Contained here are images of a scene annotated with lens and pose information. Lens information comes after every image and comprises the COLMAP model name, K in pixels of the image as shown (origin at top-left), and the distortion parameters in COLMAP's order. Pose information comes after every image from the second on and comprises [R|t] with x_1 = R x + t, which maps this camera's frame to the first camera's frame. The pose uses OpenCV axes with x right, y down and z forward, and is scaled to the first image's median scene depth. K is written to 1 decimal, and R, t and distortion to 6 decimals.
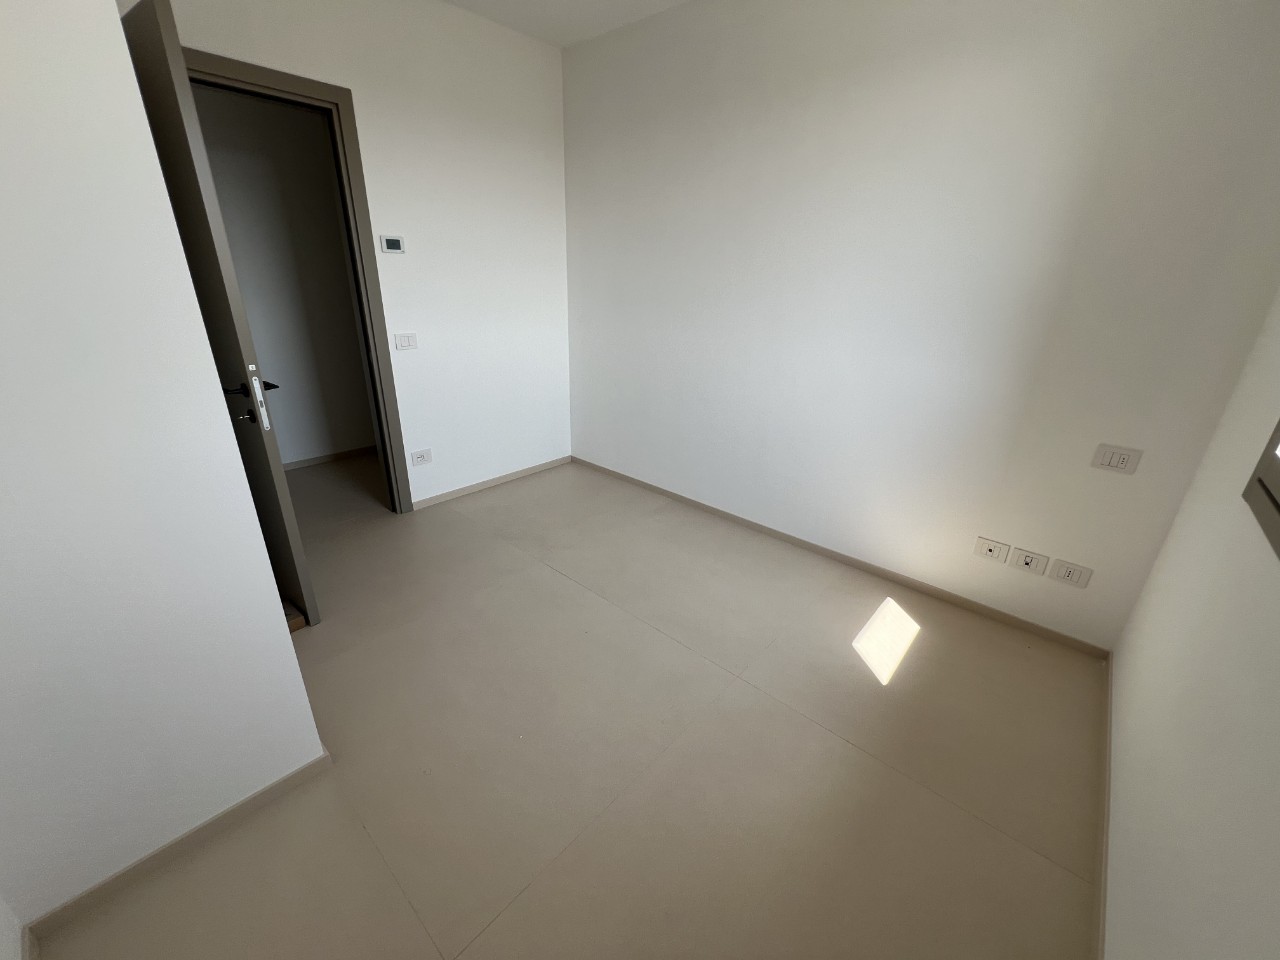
lens RADIAL K [[512.6, 0, 643.1], [0, 512.6, 481.4], [0, 0, 1]] dist [-0.002889, 0.000773]
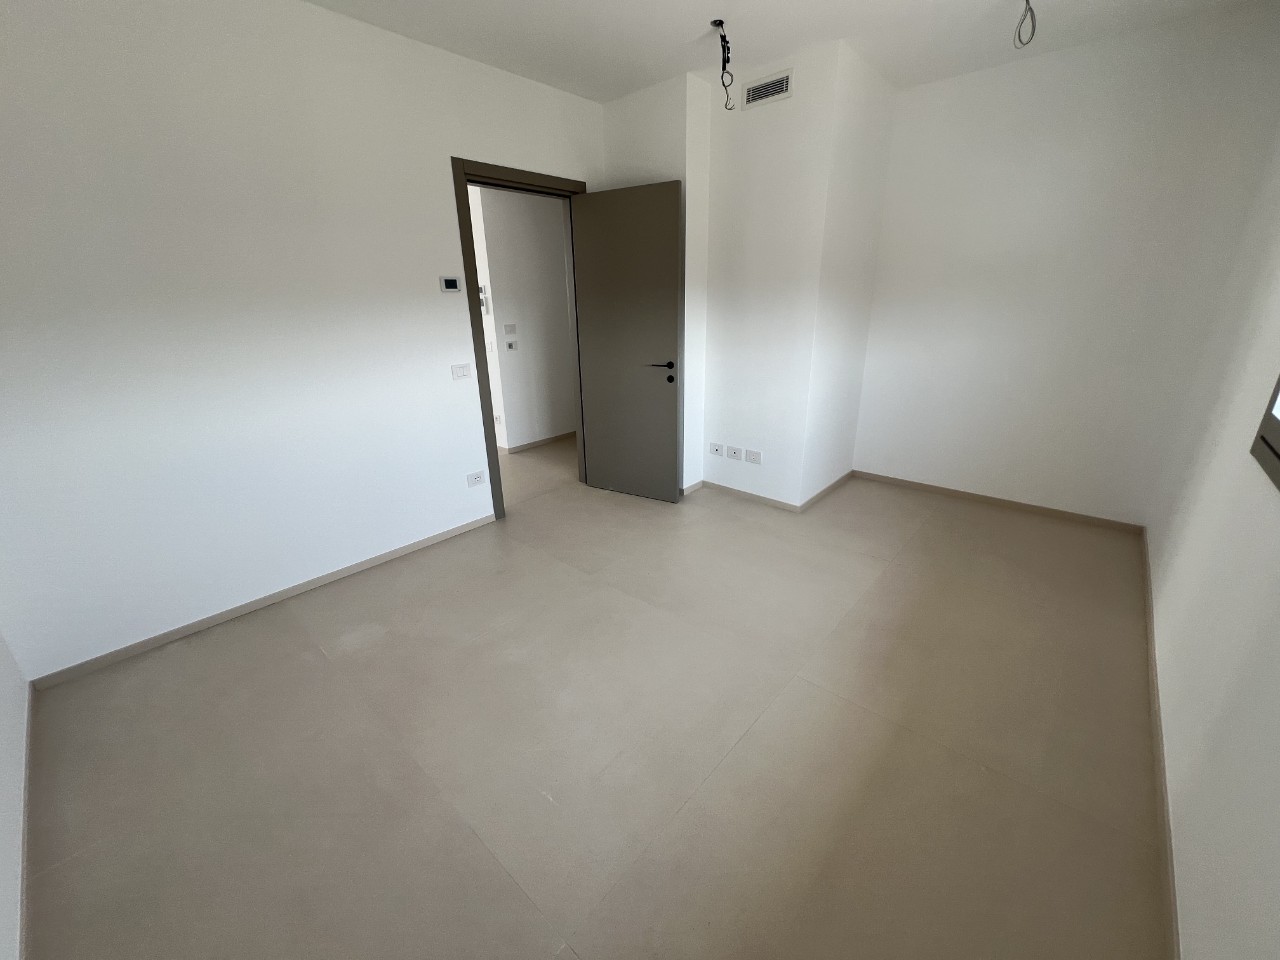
lens RADIAL K [[512.6, 0, 638.9], [0, 512.6, 478.1], [0, 0, 1]] dist [-0.002889, 0.000773]
pose [[0.998761, -0.038449, -0.031596, -0.175856], [0.036779, 0.997978, -0.051834, 0.075386], [0.033525, 0.050607, 0.998156, -0.189358]]
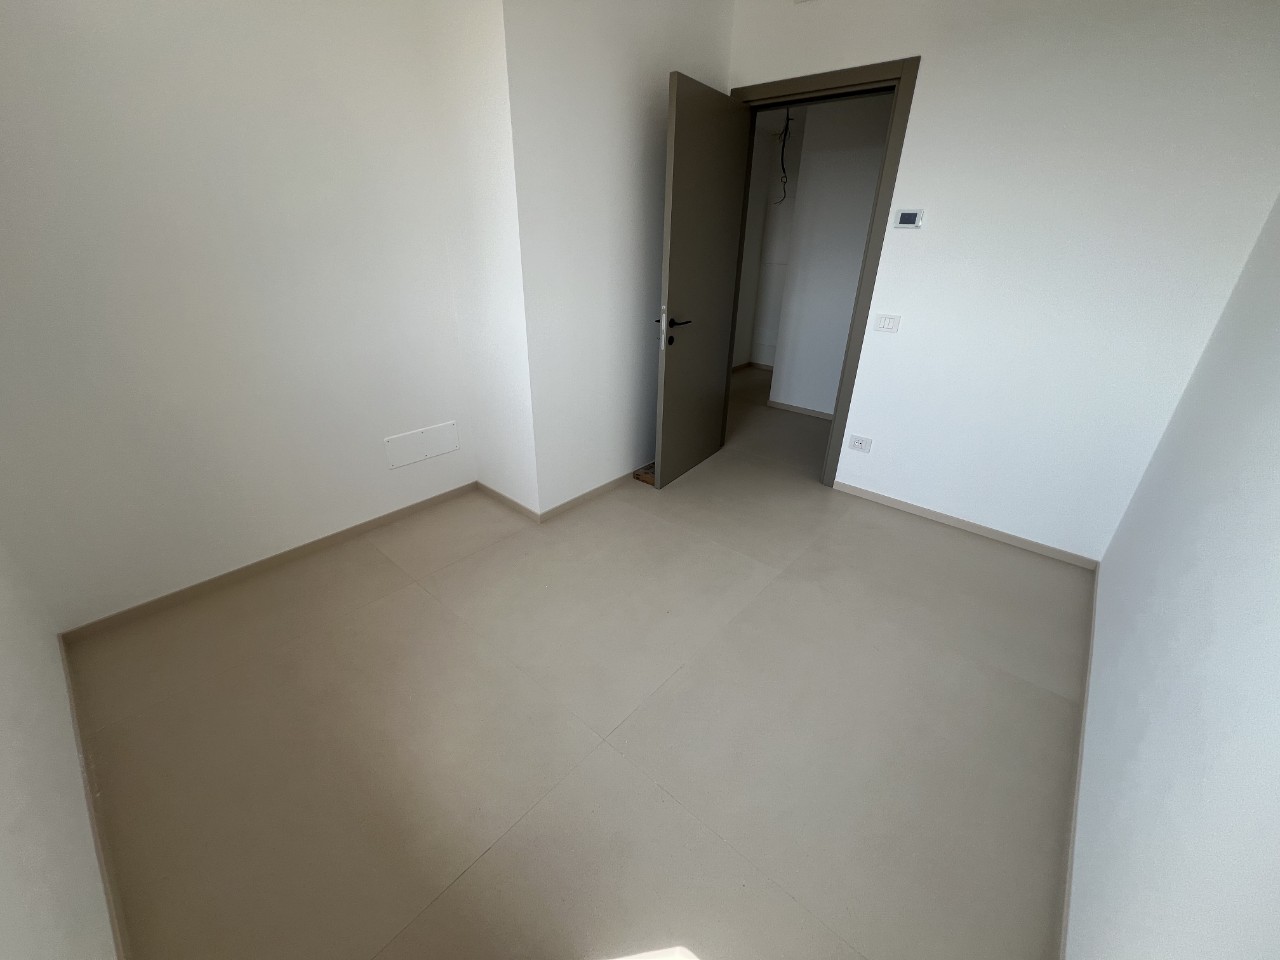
lens RADIAL K [[512.6, 0, 642.1], [0, 512.6, 478.9], [0, 0, 1]] dist [-0.002889, 0.000773]
pose [[-0.005978, 0.402308, -0.915485, 1.545390], [-0.392938, 0.840915, 0.372104, -0.608686], [0.919545, 0.361953, 0.153055, 1.606484]]
